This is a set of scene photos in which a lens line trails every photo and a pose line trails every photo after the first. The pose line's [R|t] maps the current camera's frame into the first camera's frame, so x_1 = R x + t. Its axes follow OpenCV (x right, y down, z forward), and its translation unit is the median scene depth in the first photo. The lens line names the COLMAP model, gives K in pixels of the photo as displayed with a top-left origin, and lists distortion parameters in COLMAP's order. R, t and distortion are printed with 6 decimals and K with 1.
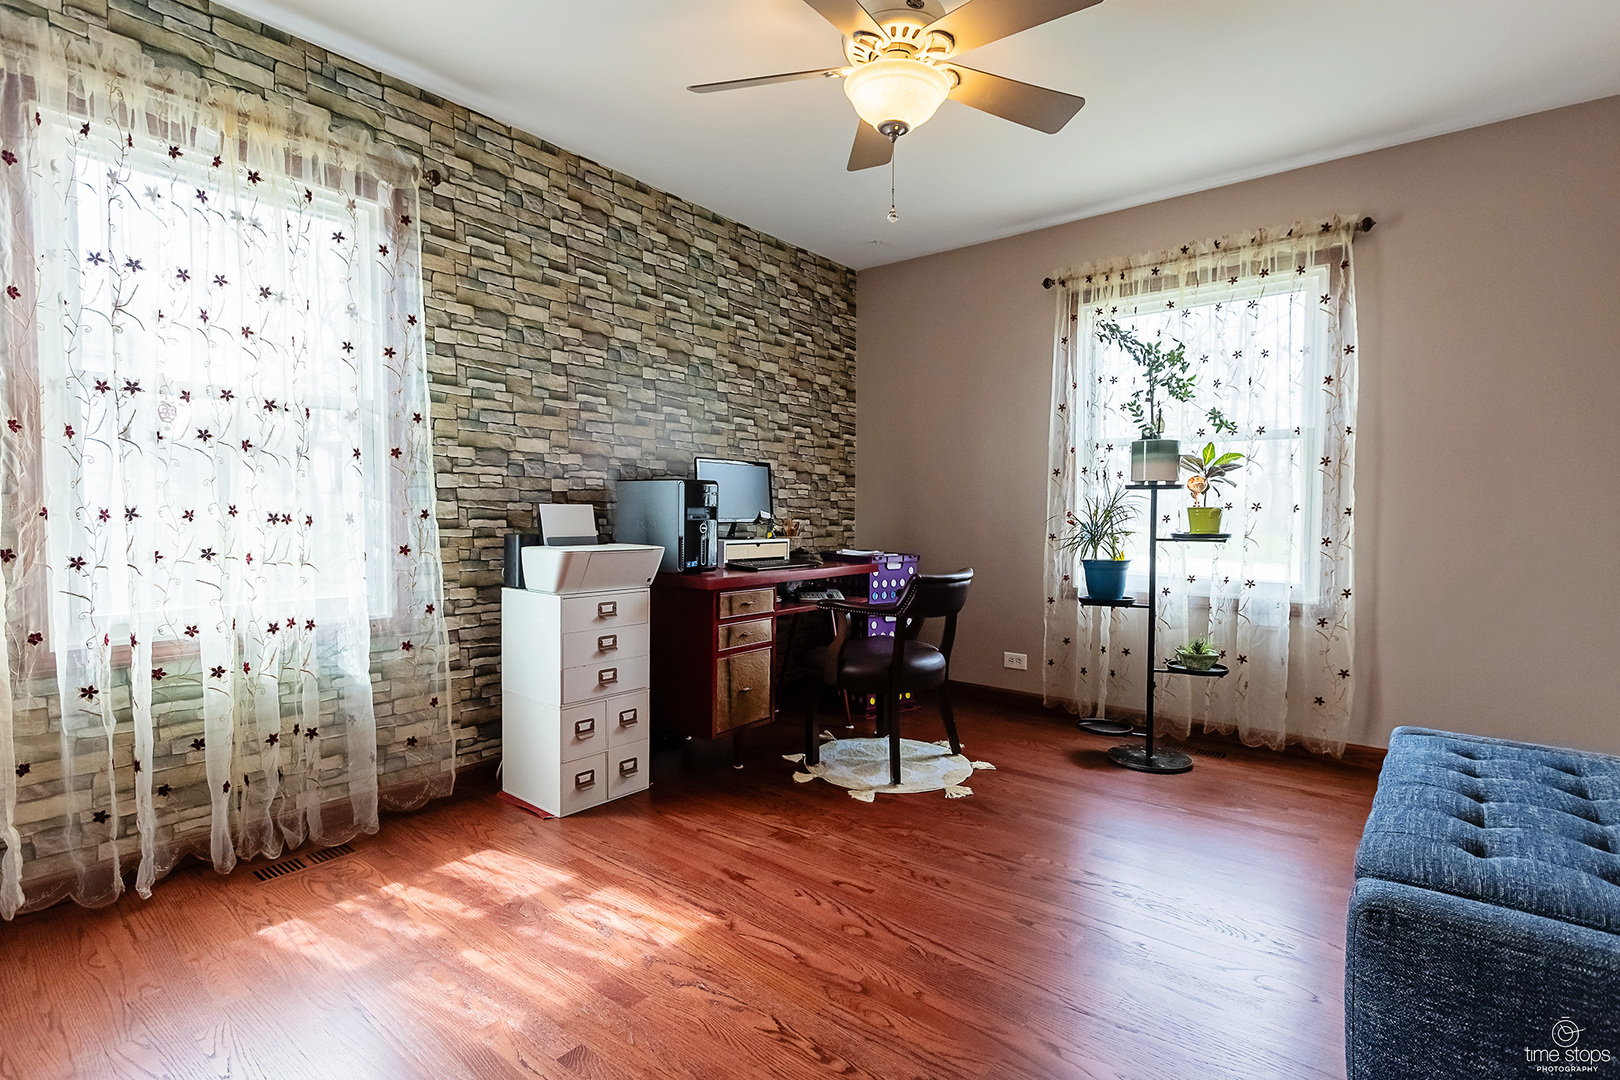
lens RADIAL K [[736.9, 0, 821.8], [0, 736.9, 534.9], [0, 0, 1]] dist [0.002271, 0.000845]
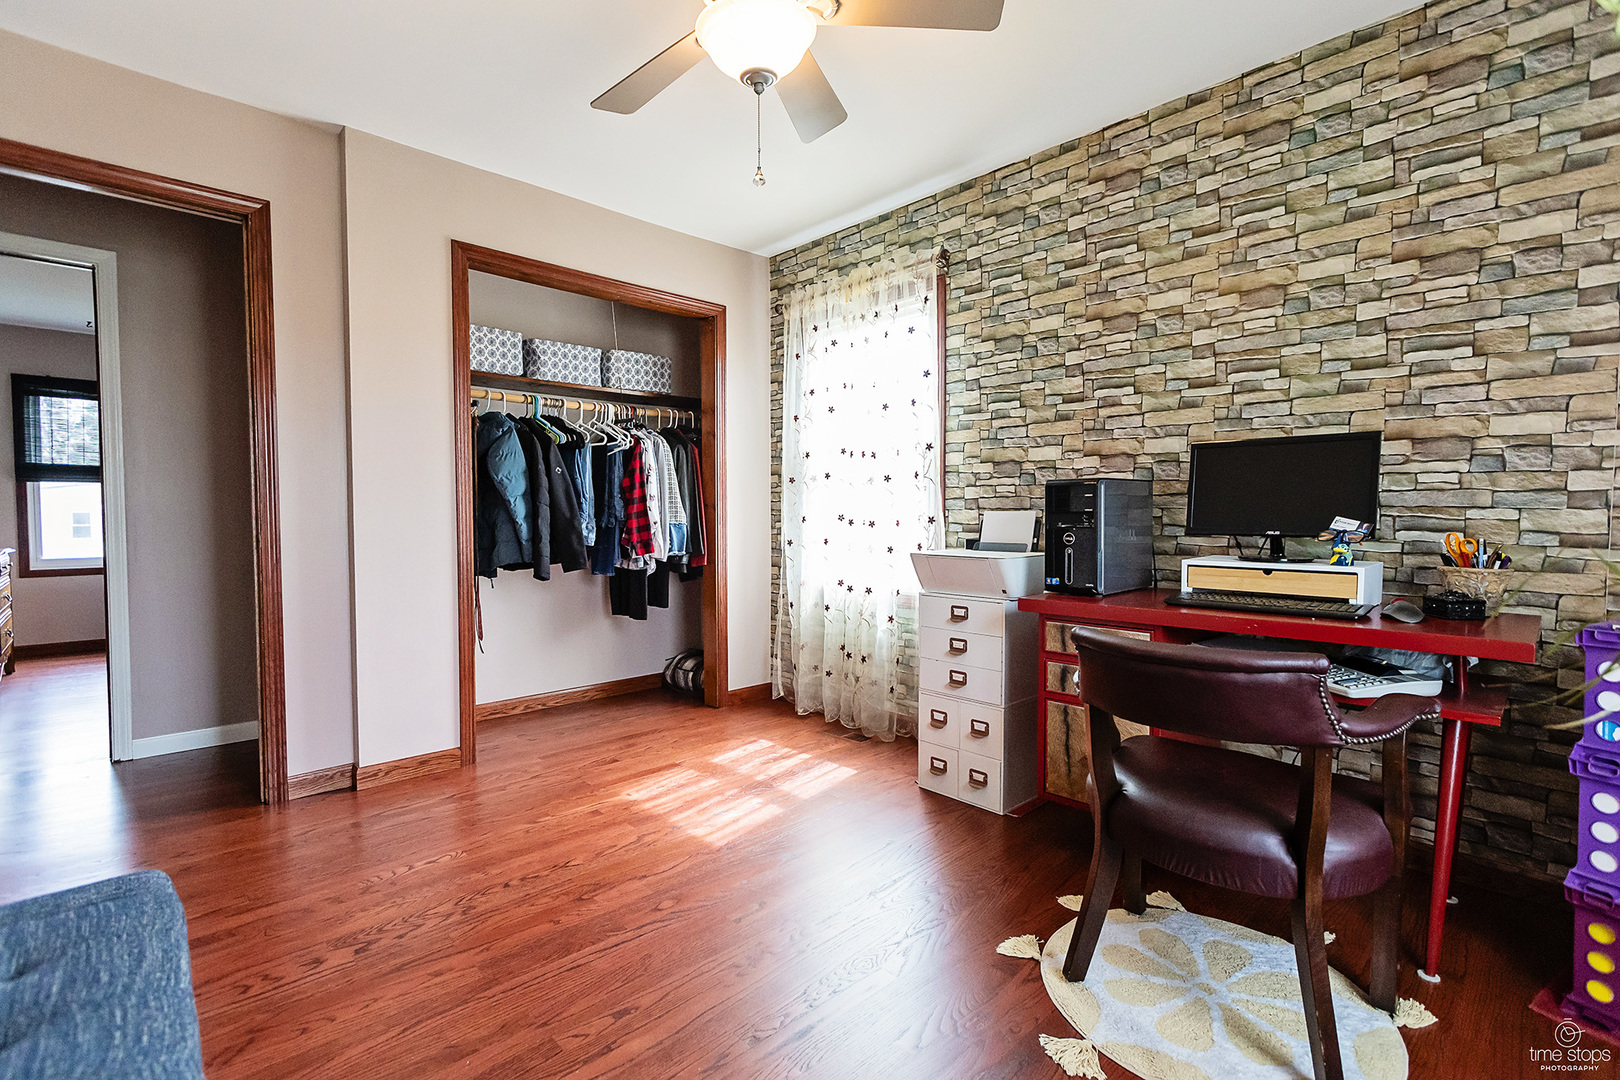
lens RADIAL K [[736.9, 0, 822.2], [0, 736.9, 542.8], [0, 0, 1]] dist [0.002271, 0.000845]
pose [[-0.101018, 0.026698, -0.994526, 0.716652], [-0.035405, 0.998910, 0.030412, -0.019808], [0.994254, 0.038284, -0.099963, 0.873042]]
